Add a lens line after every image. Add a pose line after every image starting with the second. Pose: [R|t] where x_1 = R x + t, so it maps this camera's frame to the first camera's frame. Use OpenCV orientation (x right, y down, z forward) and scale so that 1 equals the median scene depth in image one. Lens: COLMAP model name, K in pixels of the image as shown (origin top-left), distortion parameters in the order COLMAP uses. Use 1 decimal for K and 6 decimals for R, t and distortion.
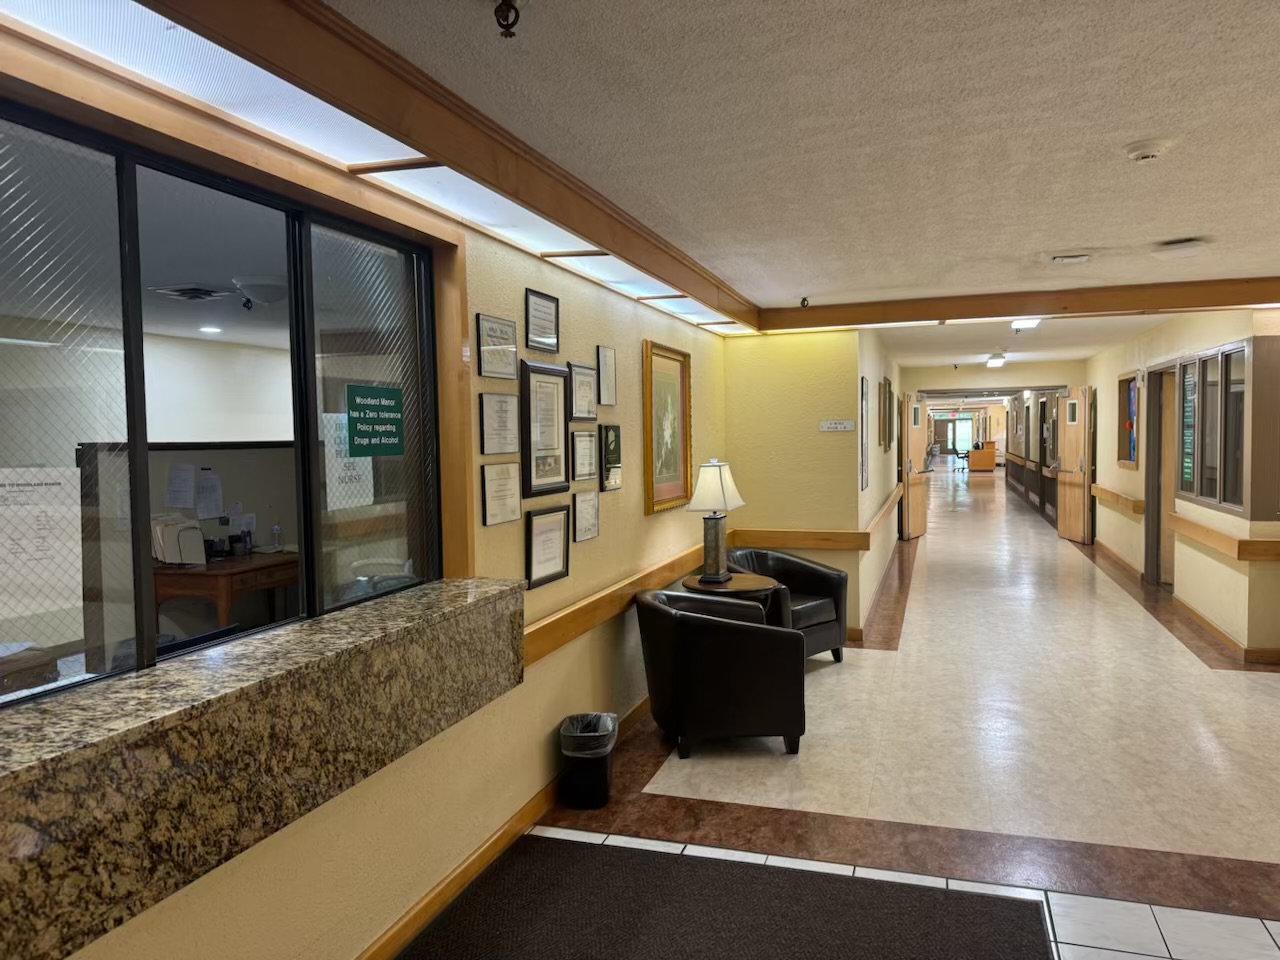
lens RADIAL K [[911.6, 0, 640.0], [0, 911.6, 480.0], [0, 0, 1]] dist [0.066365, -0.086706]
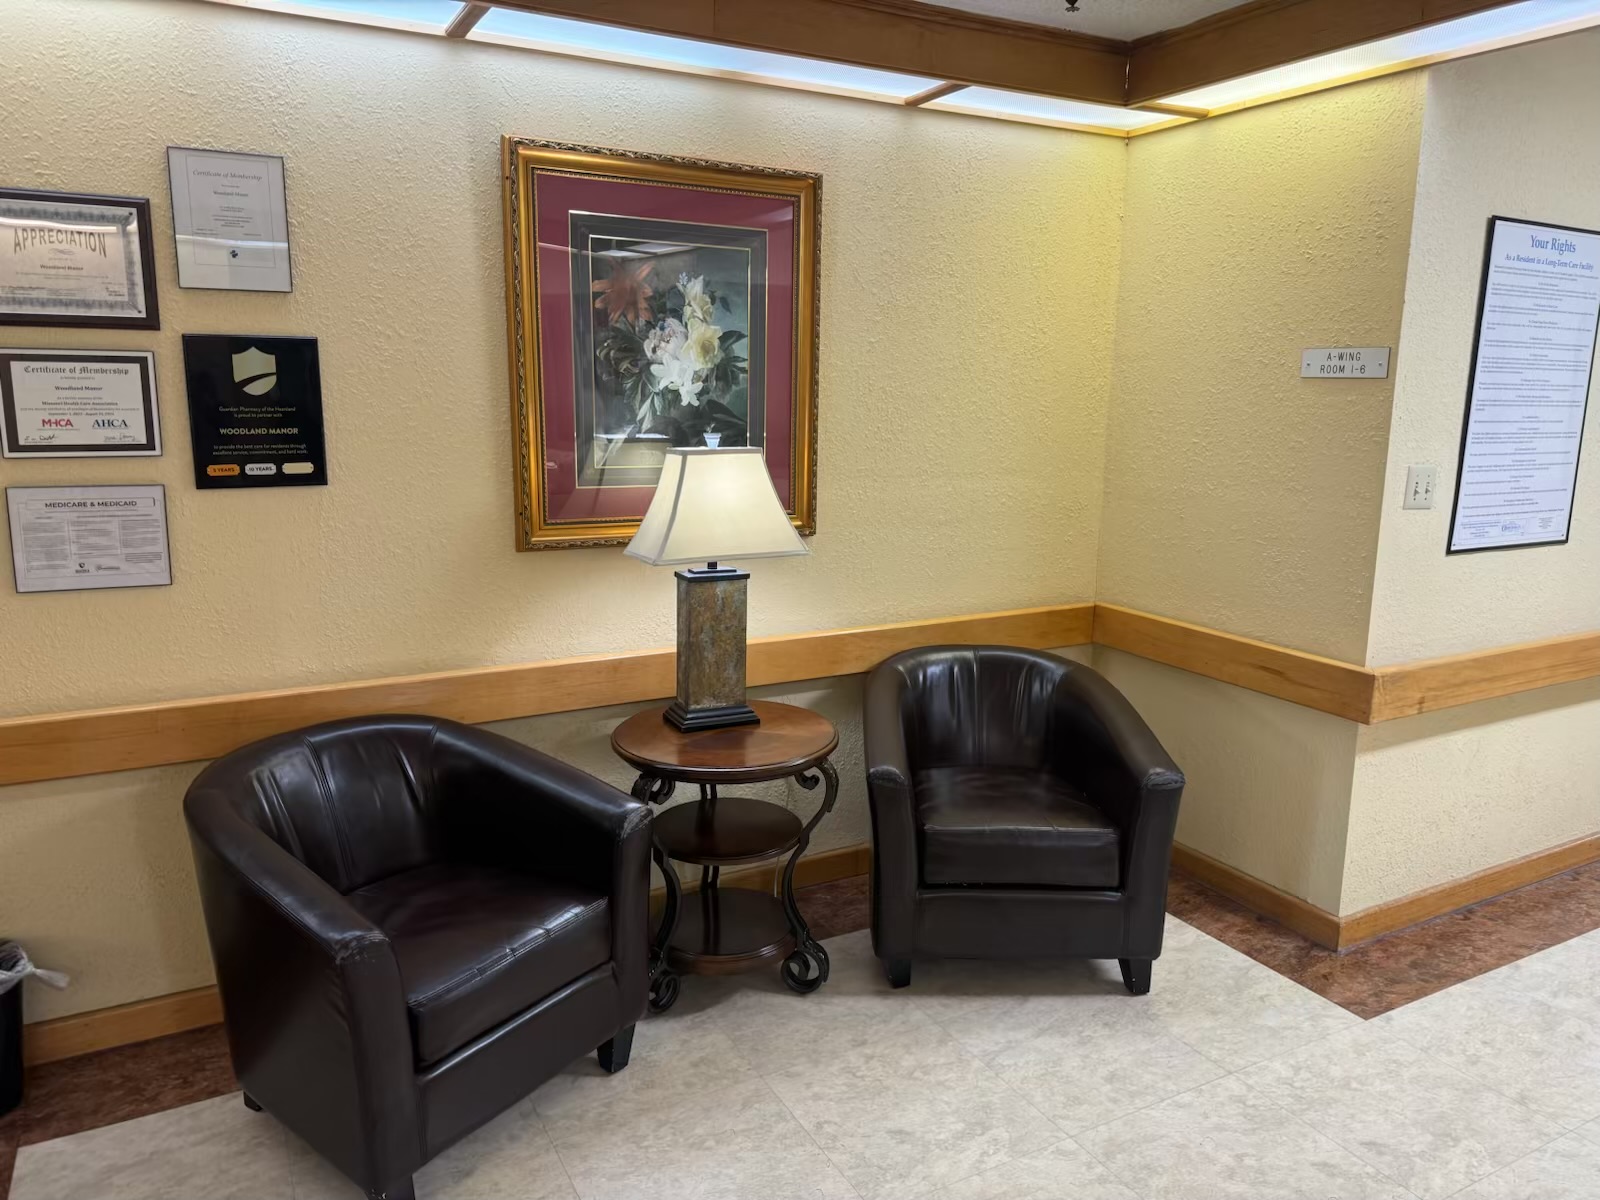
lens RADIAL K [[1144.8, 0, 800.0], [0, 1144.8, 600.0], [0, 0, 1]] dist [0.034564, -0.033288]
pose [[0.732168, 0.155636, -0.663105, 0.212438], [-0.062197, 0.984754, 0.162455, -0.016083], [0.678279, -0.077701, 0.730685, 0.296951]]
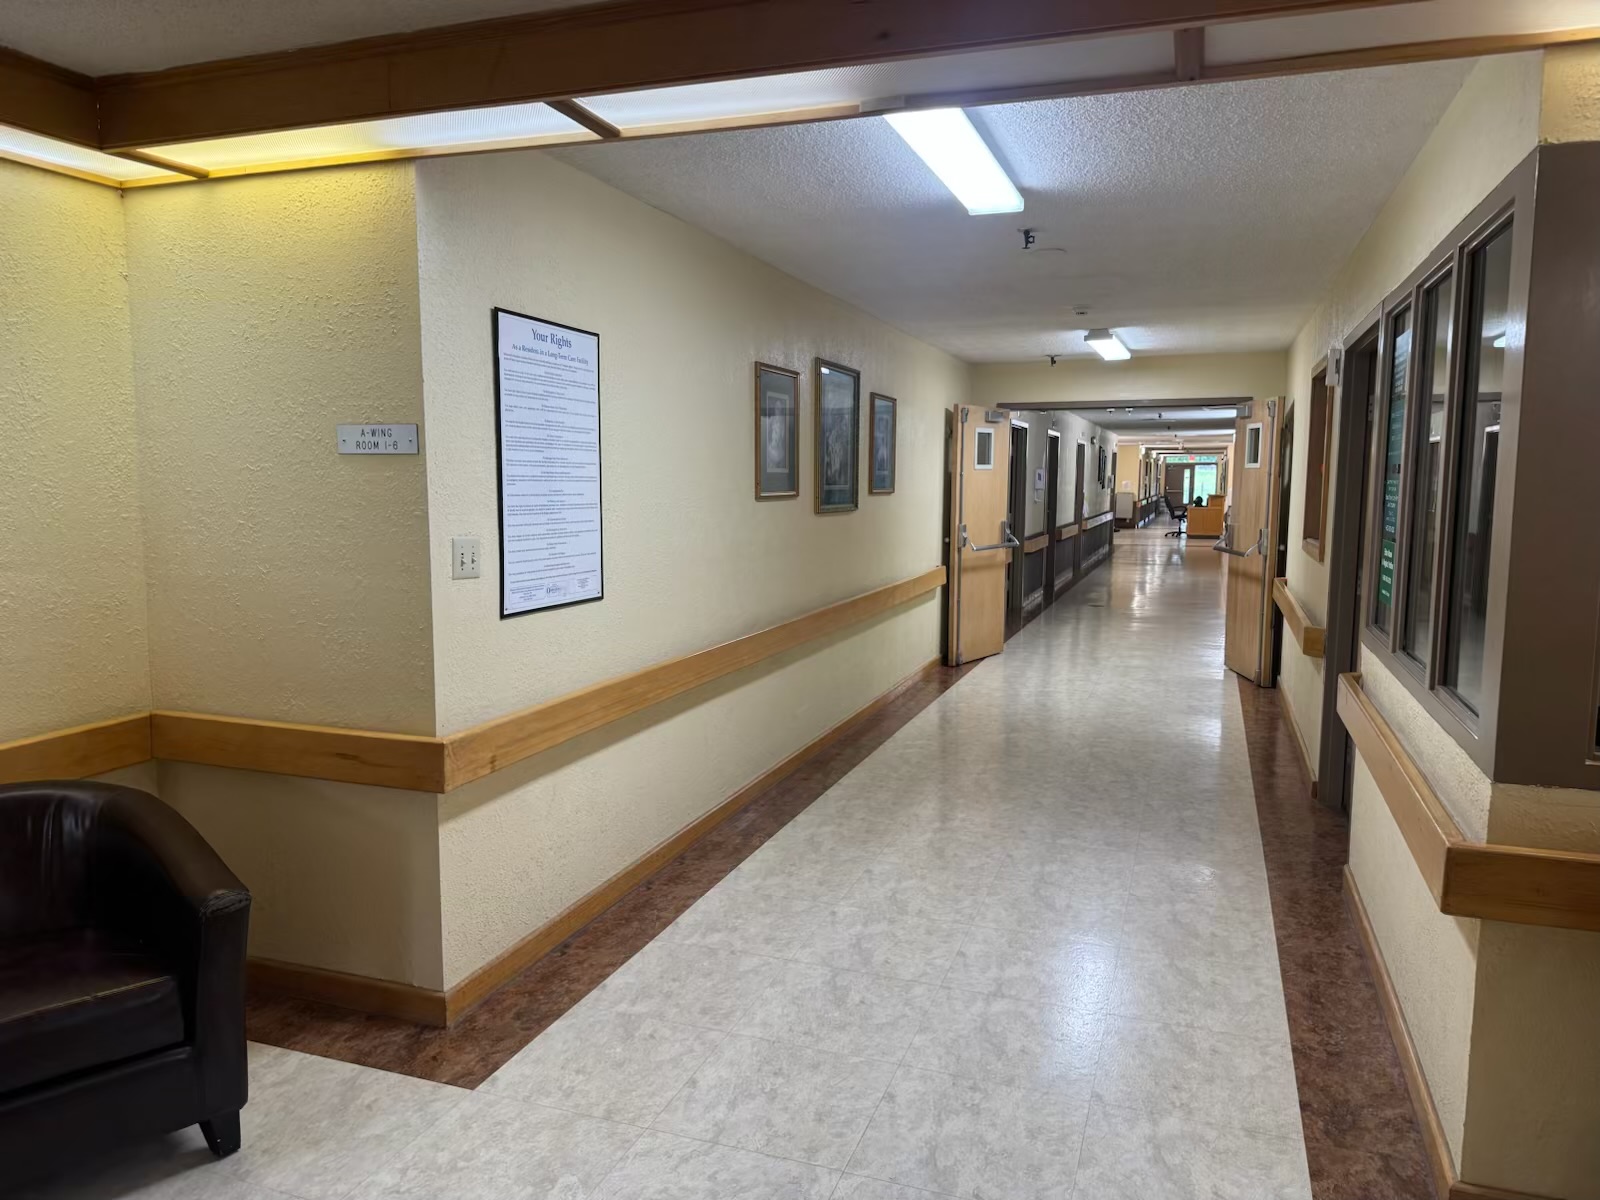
lens RADIAL K [[1139.5, 0, 800.0], [0, 1139.5, 600.0], [0, 0, 1]] dist [0.066365, -0.086706]
pose [[0.999372, 0.025679, -0.024430, 0.224212], [-0.024226, 0.998022, 0.058002, -0.015222], [0.025871, -0.057373, 0.998018, 0.314836]]
